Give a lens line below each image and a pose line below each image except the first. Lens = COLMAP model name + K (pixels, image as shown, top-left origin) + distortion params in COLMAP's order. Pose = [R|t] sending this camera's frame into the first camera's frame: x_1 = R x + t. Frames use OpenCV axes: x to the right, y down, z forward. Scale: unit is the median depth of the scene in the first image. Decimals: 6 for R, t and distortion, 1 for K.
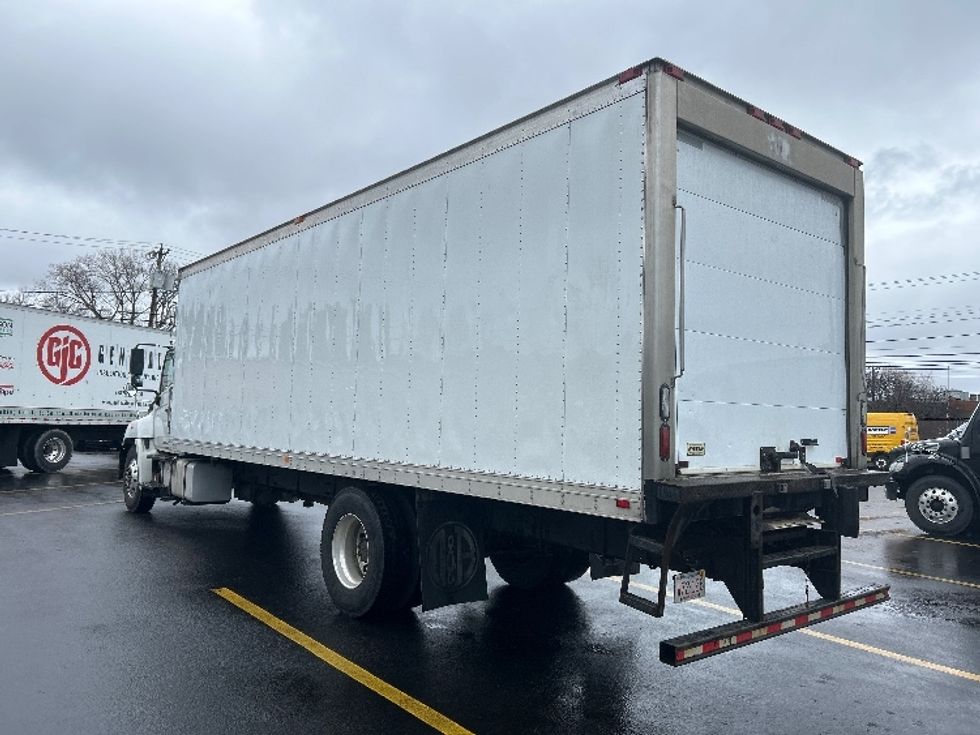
lens RADIAL K [[720.5, 0, 491.5], [0, 720.5, 365.2], [0, 0, 1]] dist [0.010206, 0.000991]
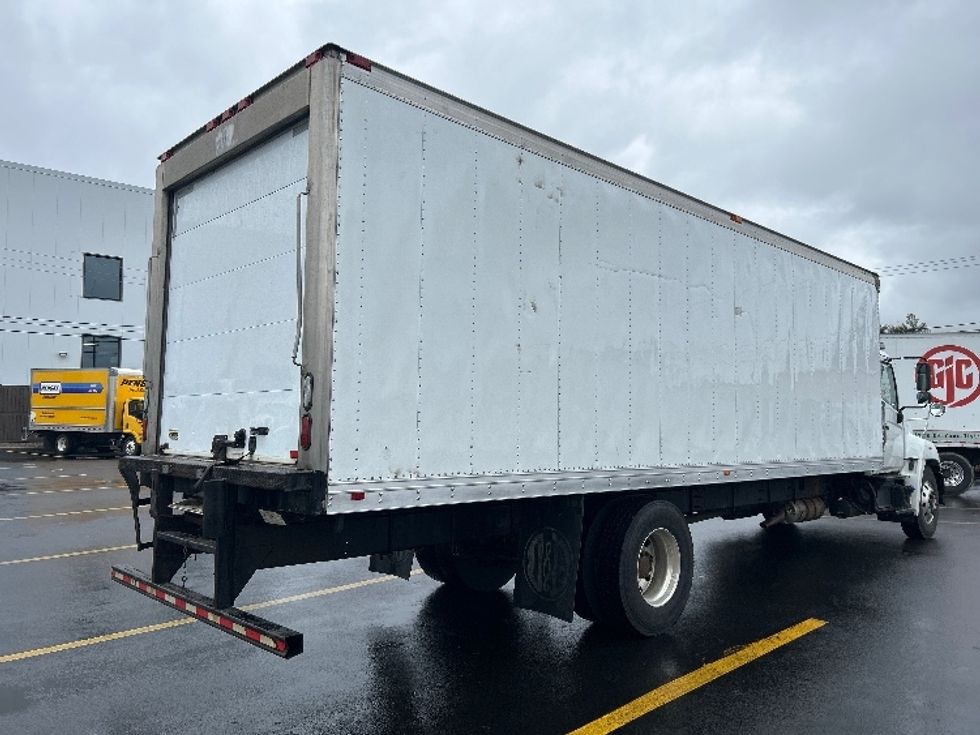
lens RADIAL K [[720.5, 0, 489.8], [0, 720.5, 371.0], [0, 0, 1]] dist [0.010206, 0.000991]
pose [[0.076309, -0.104544, -0.991588, 1.103567], [0.066709, 0.992795, -0.099538, 0.117684], [0.994850, -0.058552, 0.082733, 1.014982]]
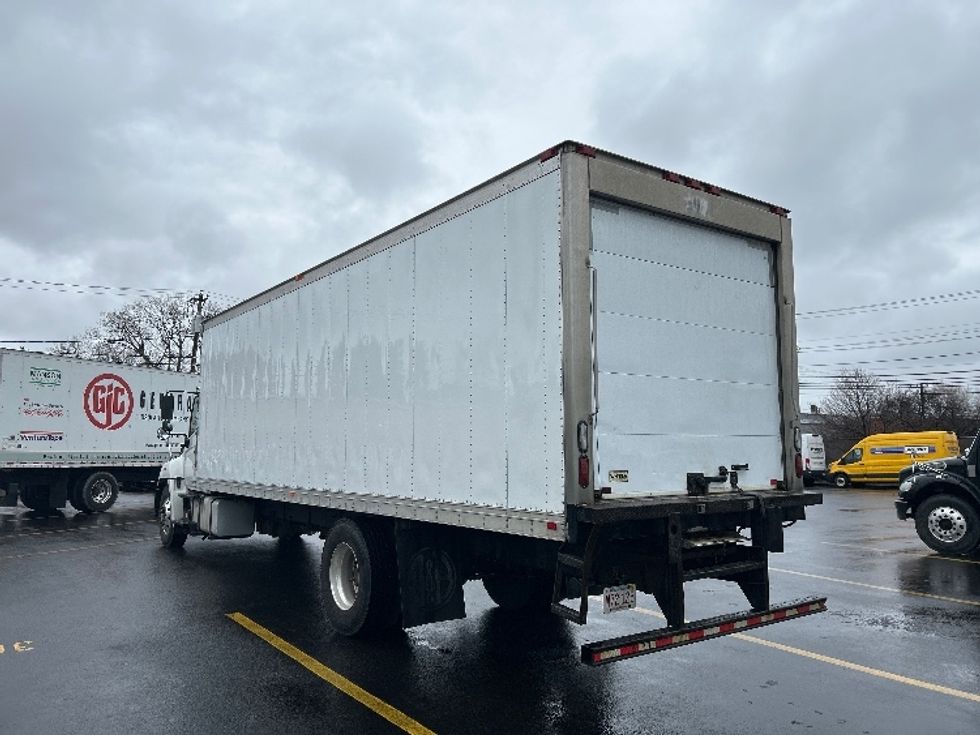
lens RADIAL K [[720.5, 0, 490.5], [0, 720.5, 374.7], [0, 0, 1]] dist [0.010206, 0.000991]
pose [[0.997819, -0.034794, -0.056097, 0.106063], [0.033180, 0.999015, -0.029456, -0.012394], [0.057067, 0.027531, 0.997991, -0.107327]]
